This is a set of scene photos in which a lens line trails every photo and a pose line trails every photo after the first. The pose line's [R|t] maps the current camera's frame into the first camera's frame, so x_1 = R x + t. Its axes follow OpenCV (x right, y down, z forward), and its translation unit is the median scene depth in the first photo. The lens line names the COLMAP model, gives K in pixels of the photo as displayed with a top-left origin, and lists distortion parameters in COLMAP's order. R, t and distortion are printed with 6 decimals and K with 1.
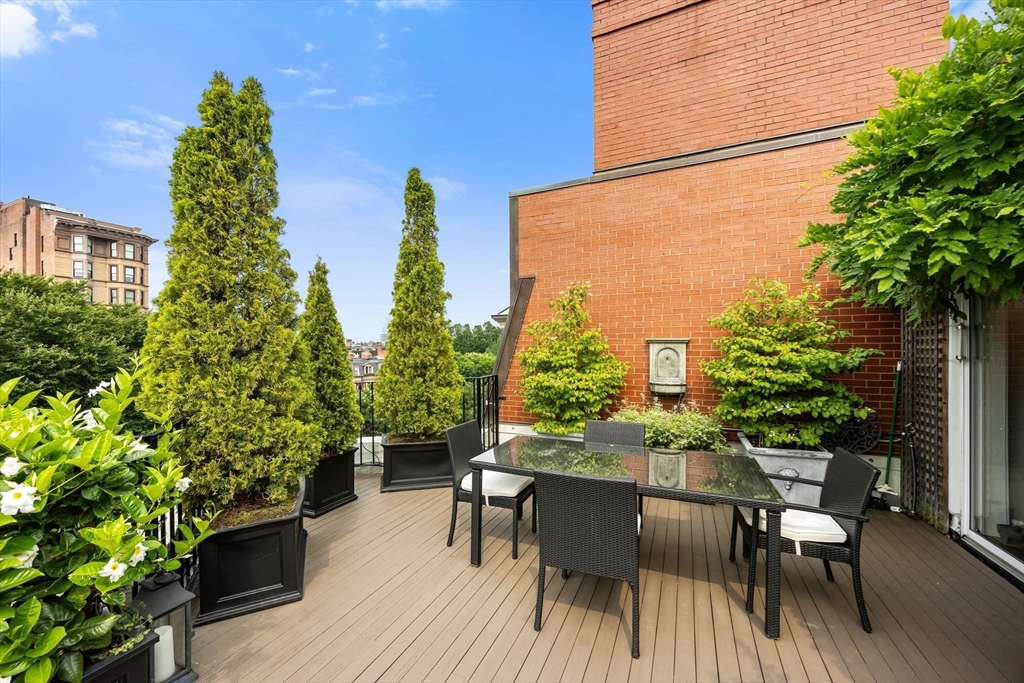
lens RADIAL K [[396.1, 0, 509.6], [0, 396.1, 353.2], [0, 0, 1]] dist [-0.001972, -0.000210]
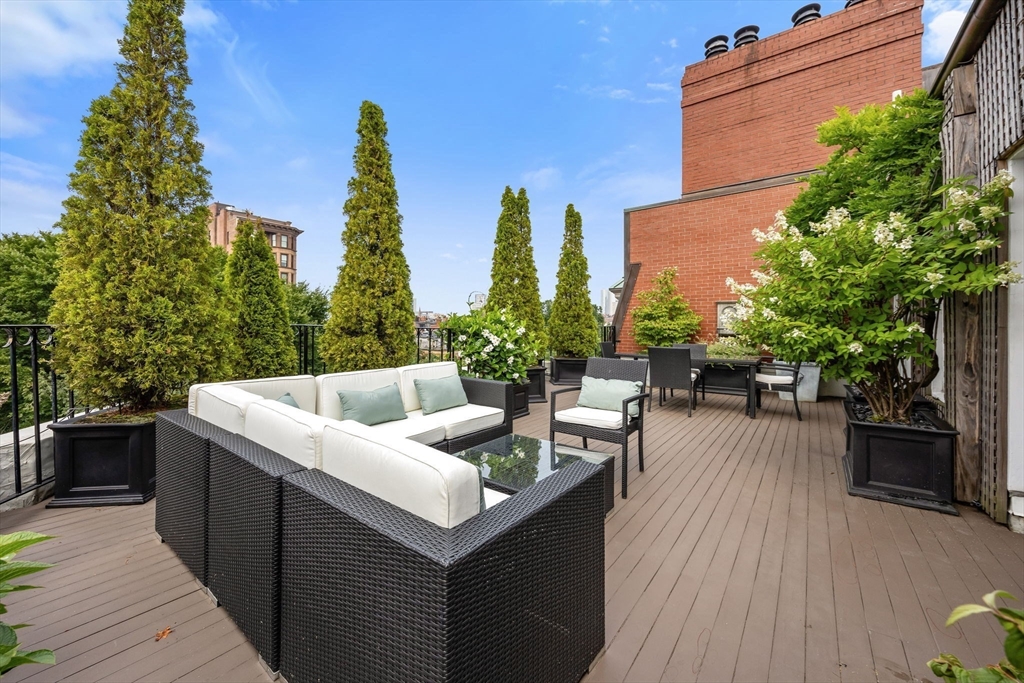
lens RADIAL K [[405.2, 0, 509.8], [0, 405.2, 325.2], [0, 0, 1]] dist [0.010048, 0.000036]
pose [[0.976540, 0.007387, -0.215207, -0.112531], [-0.010007, 0.999888, -0.011086, 0.089190], [0.215101, 0.012979, 0.976505, -0.795234]]
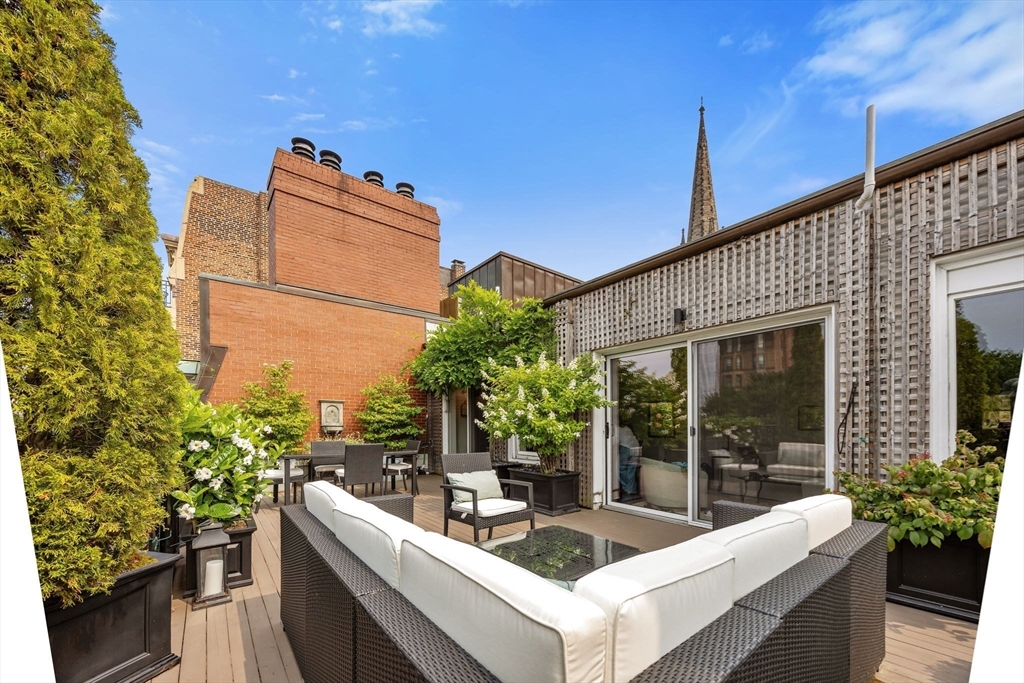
lens RADIAL K [[384.2, 0, 509.6], [0, 384.2, 421.5], [0, 0, 1]] dist [-0.000815, -0.000070]
pose [[0.466375, 0.010981, 0.884519, -0.714985], [0.007435, 0.999839, -0.016333, 0.088895], [-0.884556, 0.014194, 0.466218, -0.455285]]
